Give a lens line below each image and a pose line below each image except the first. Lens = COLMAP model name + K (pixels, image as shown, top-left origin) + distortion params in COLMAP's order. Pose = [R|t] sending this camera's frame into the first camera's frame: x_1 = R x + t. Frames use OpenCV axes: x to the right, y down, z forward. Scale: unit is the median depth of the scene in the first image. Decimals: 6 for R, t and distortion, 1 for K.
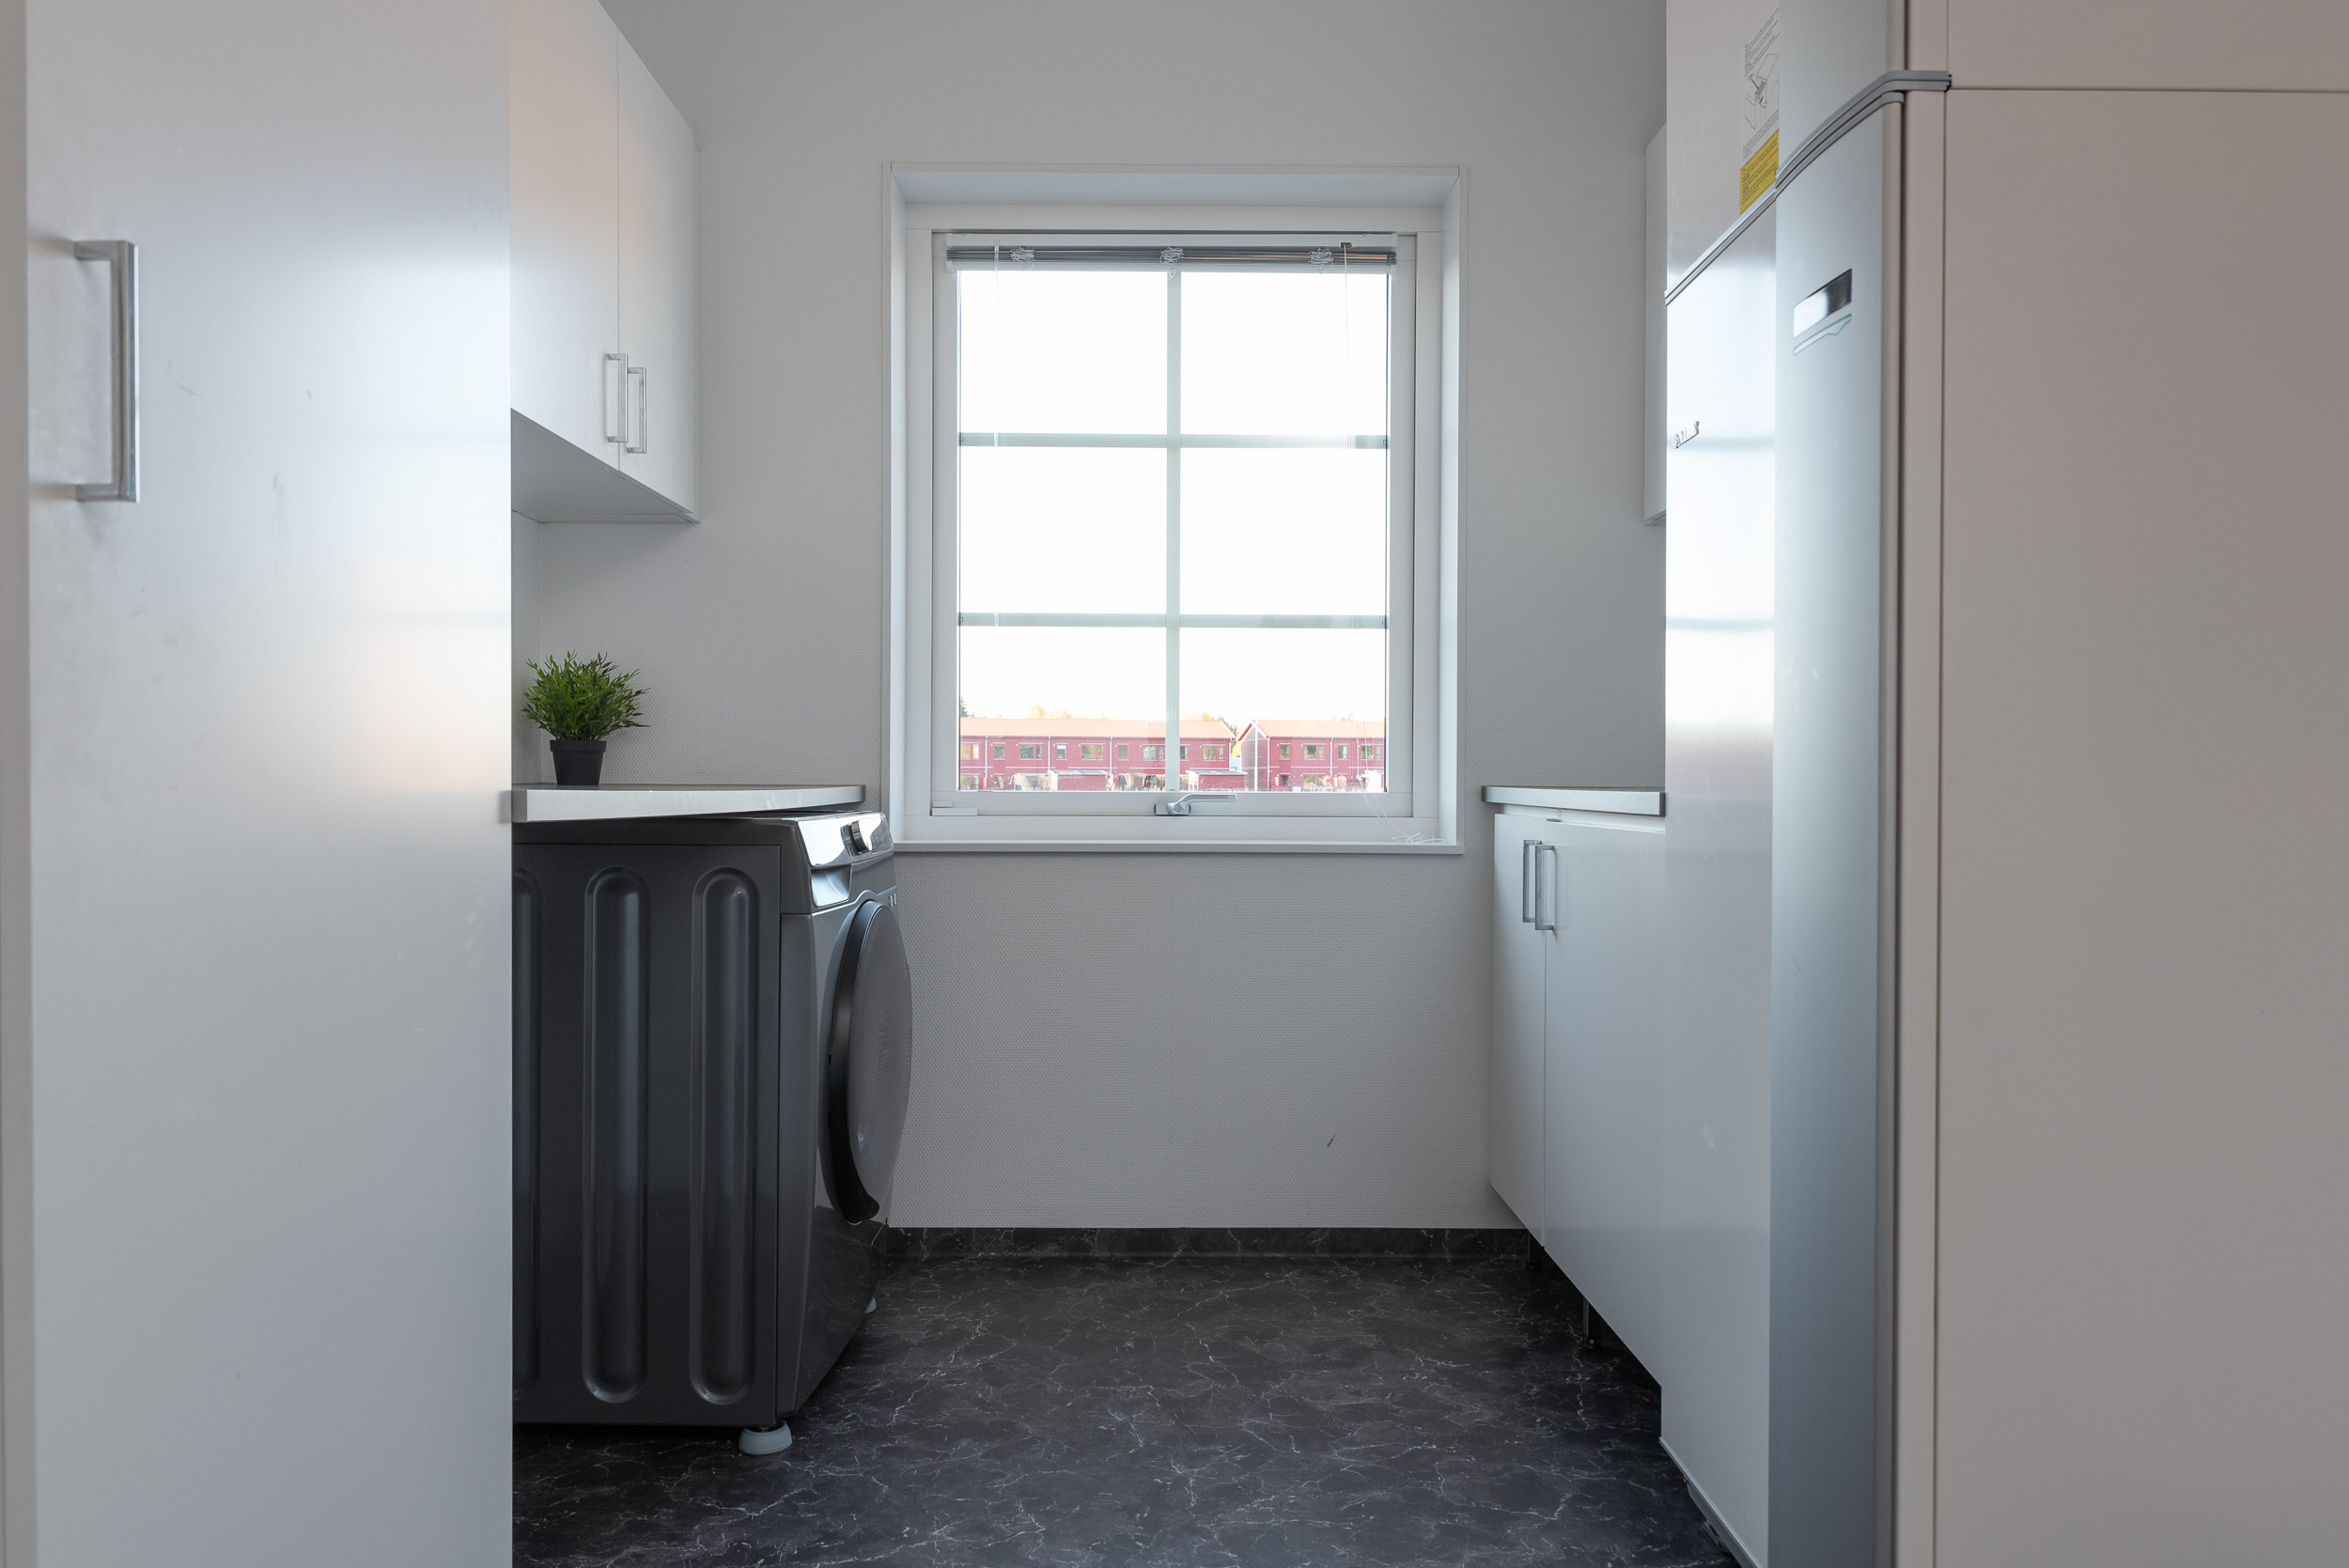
lens RADIAL K [[1588.6, 0, 1174.5], [0, 1588.6, 784.0], [0, 0, 1]] dist [0.005876, 0.001329]
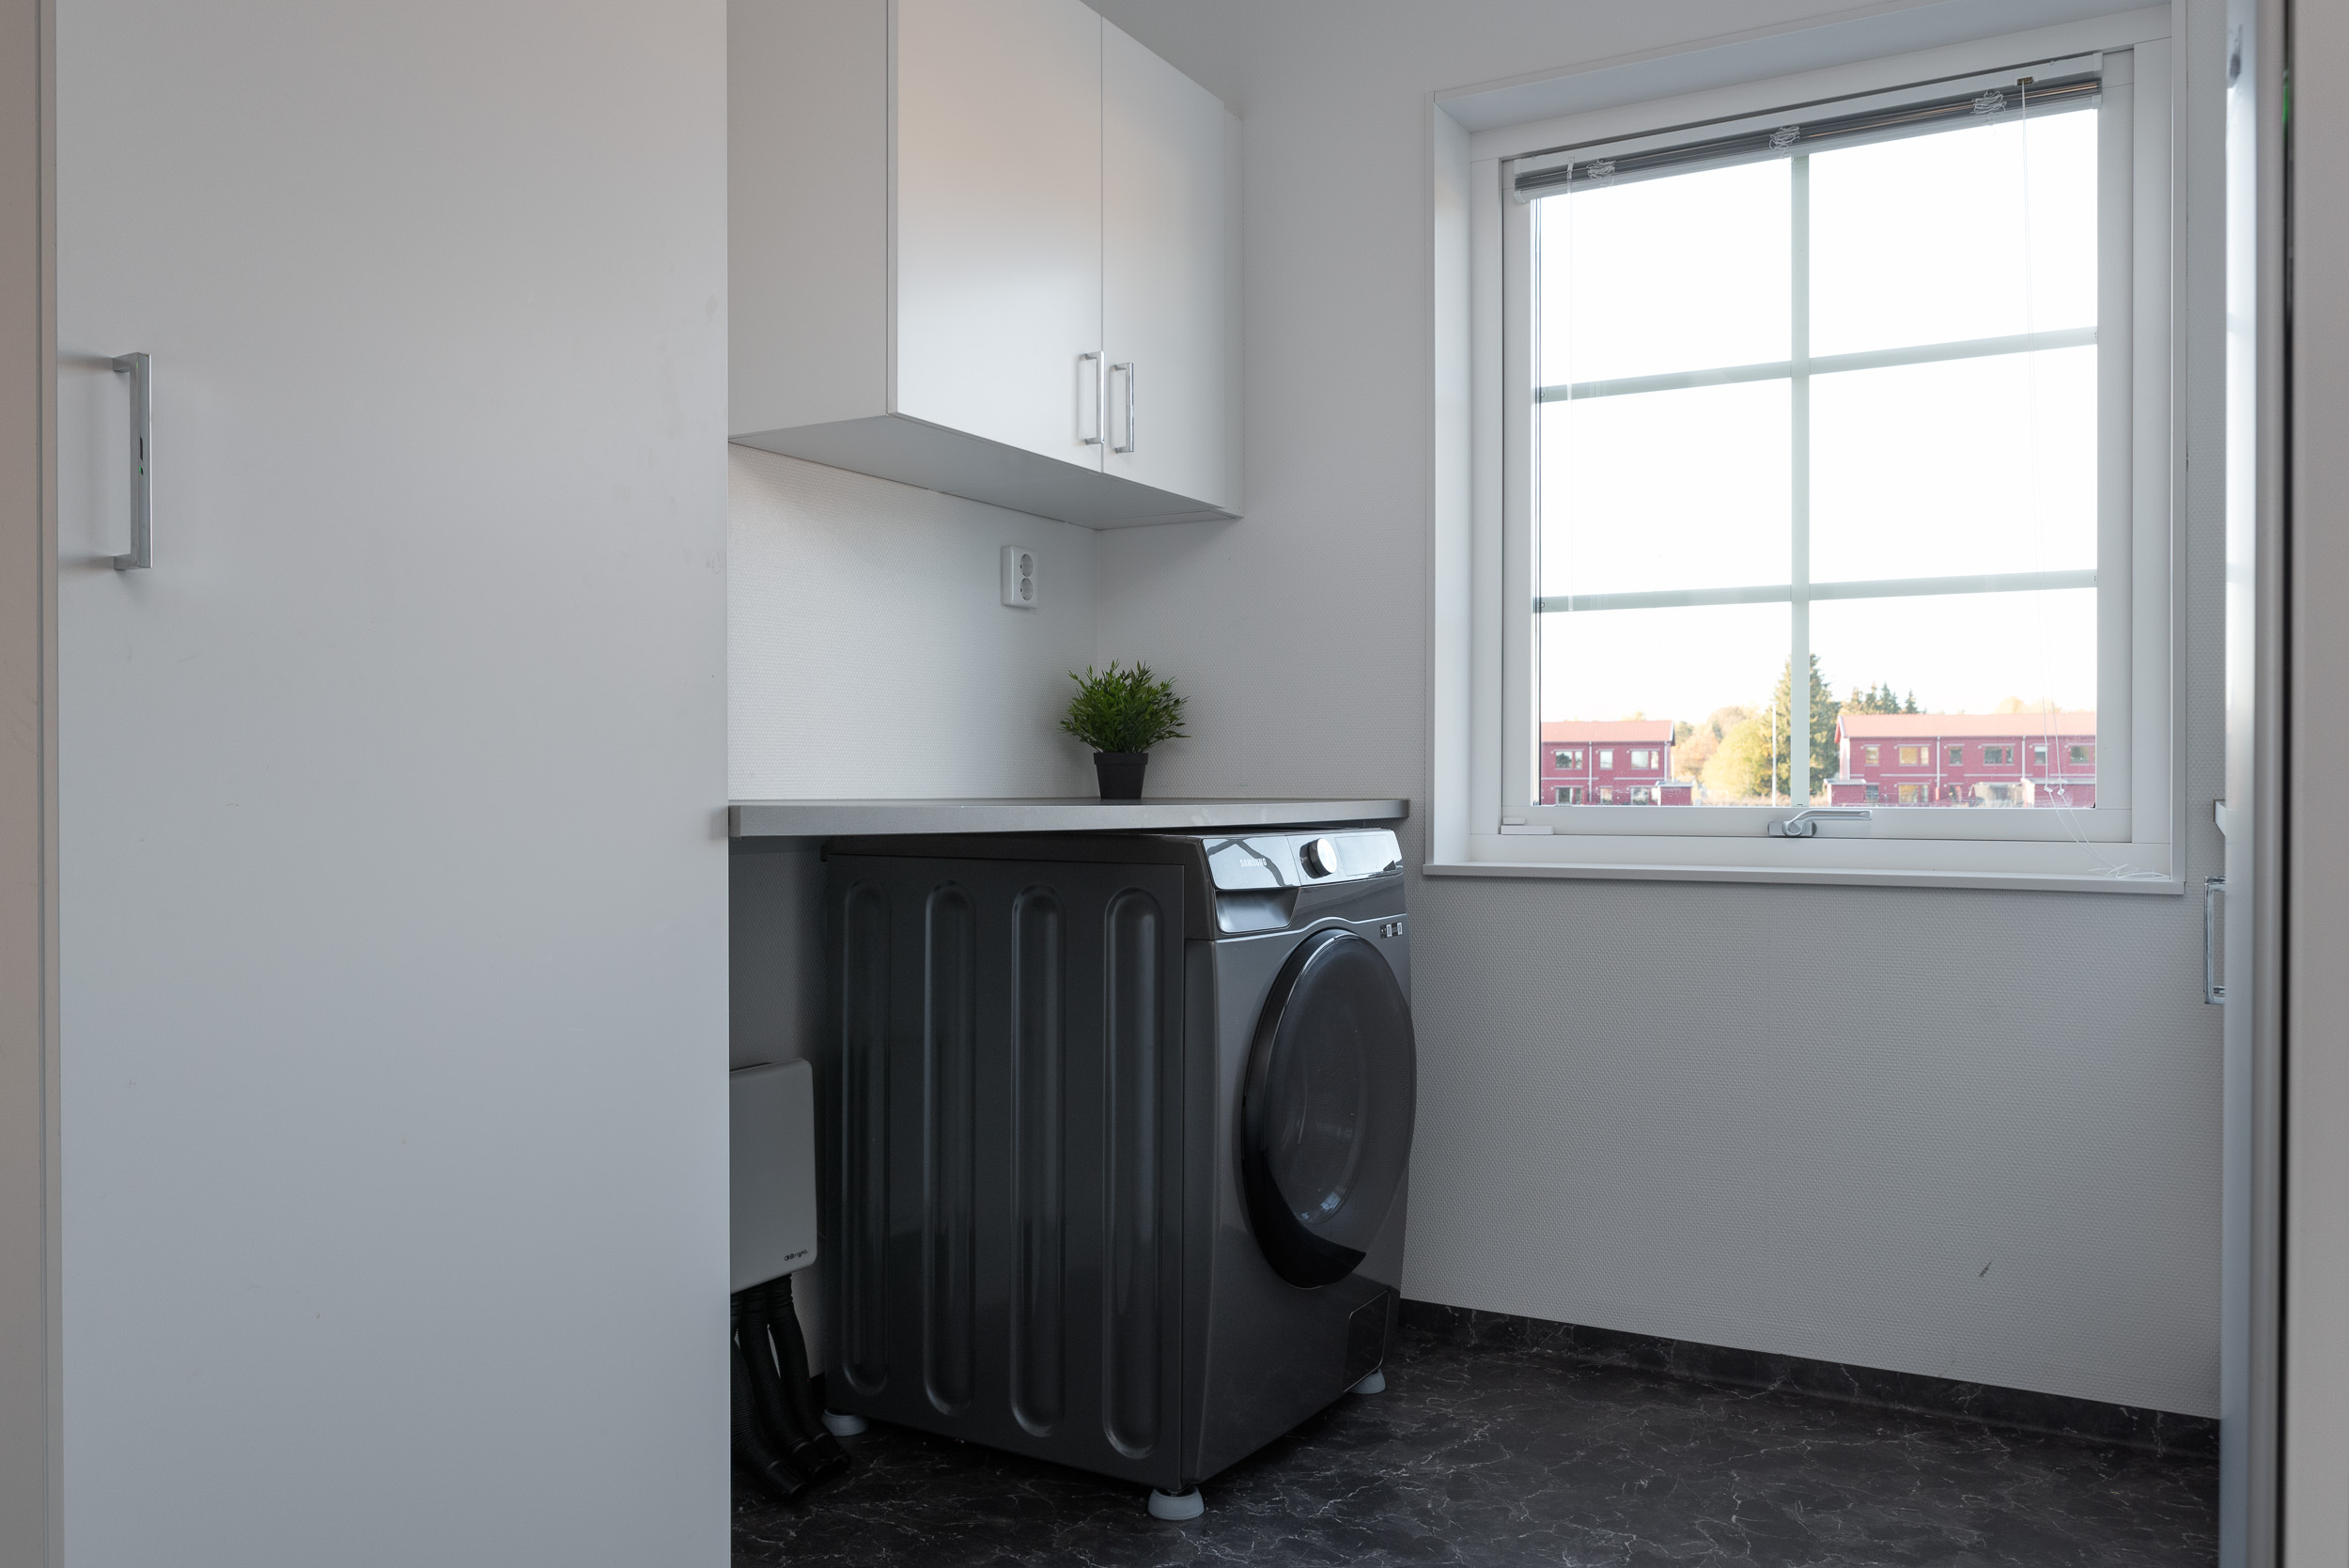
lens RADIAL K [[1822.6, 0, 1174.5], [0, 1822.6, 784.0], [0, 0, 1]] dist [-0.004705, 0.002773]
pose [[0.864862, -0.004955, -0.501986, 0.203716], [0.001627, 0.999974, -0.007068, -0.000714], [0.502007, 0.005296, 0.864847, 0.057339]]
